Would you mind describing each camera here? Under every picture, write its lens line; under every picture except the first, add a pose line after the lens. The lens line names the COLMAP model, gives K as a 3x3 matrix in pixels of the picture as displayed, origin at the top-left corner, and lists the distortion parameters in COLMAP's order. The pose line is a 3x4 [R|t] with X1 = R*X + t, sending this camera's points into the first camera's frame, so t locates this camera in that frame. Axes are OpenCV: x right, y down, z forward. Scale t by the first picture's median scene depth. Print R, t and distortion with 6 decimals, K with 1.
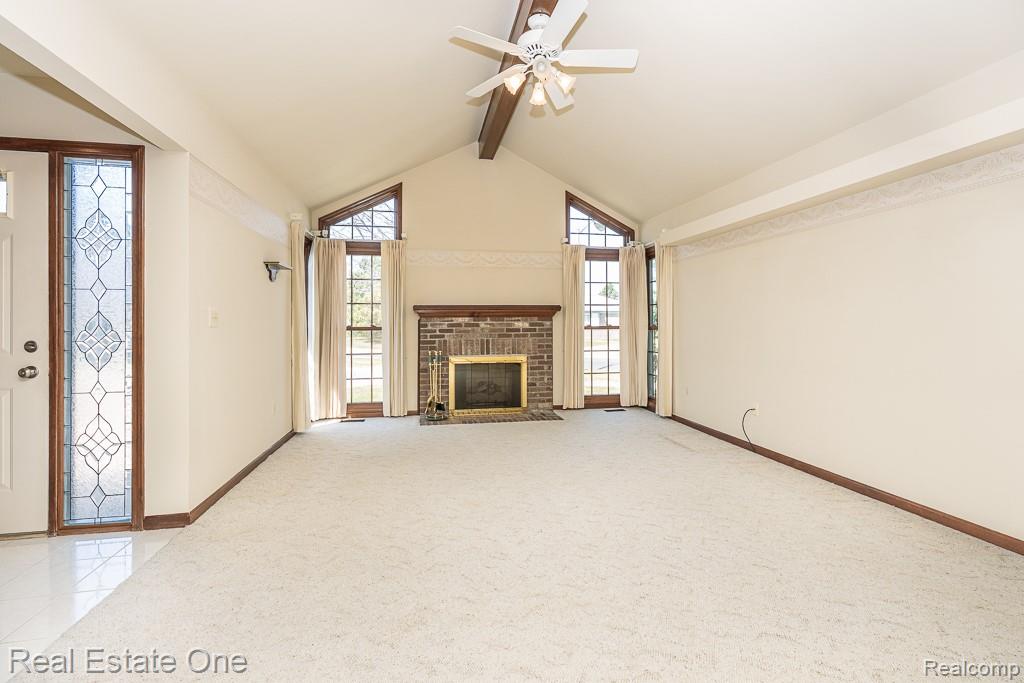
lens RADIAL K [[469.4, 0, 517.0], [0, 469.4, 321.2], [0, 0, 1]] dist [-0.002912, 0.002115]
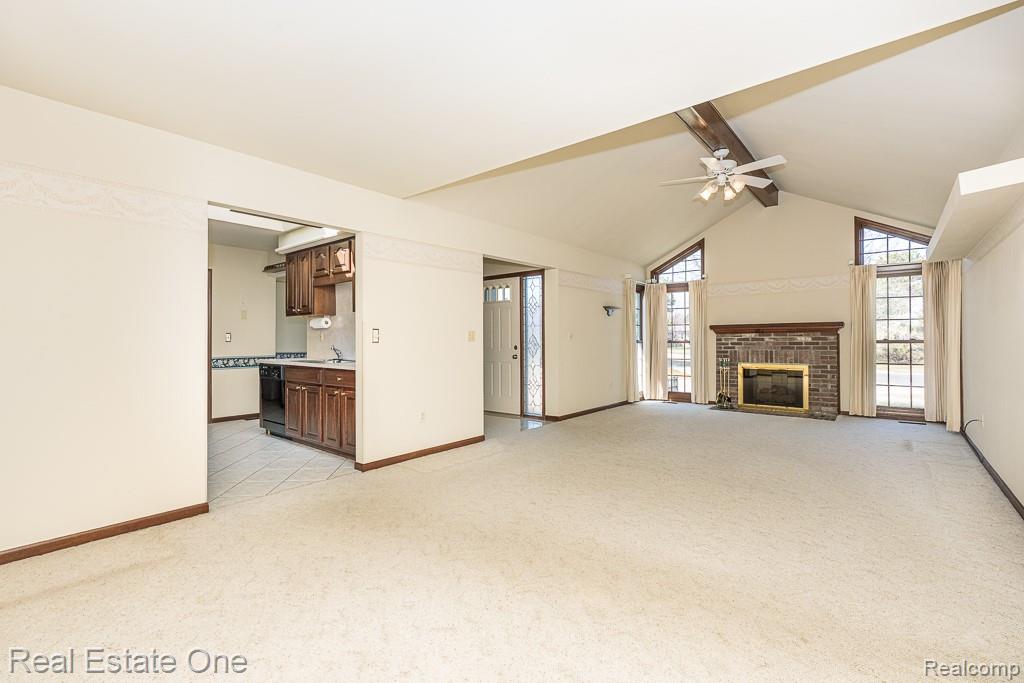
lens RADIAL K [[469.4, 0, 511.3], [0, 469.4, 338.9], [0, 0, 1]] dist [-0.002912, 0.002115]
pose [[0.625694, -0.001202, -0.780068, 0.490342], [0.008374, 0.999952, 0.005176, -0.005390], [0.780024, -0.009771, 0.625673, -0.333598]]
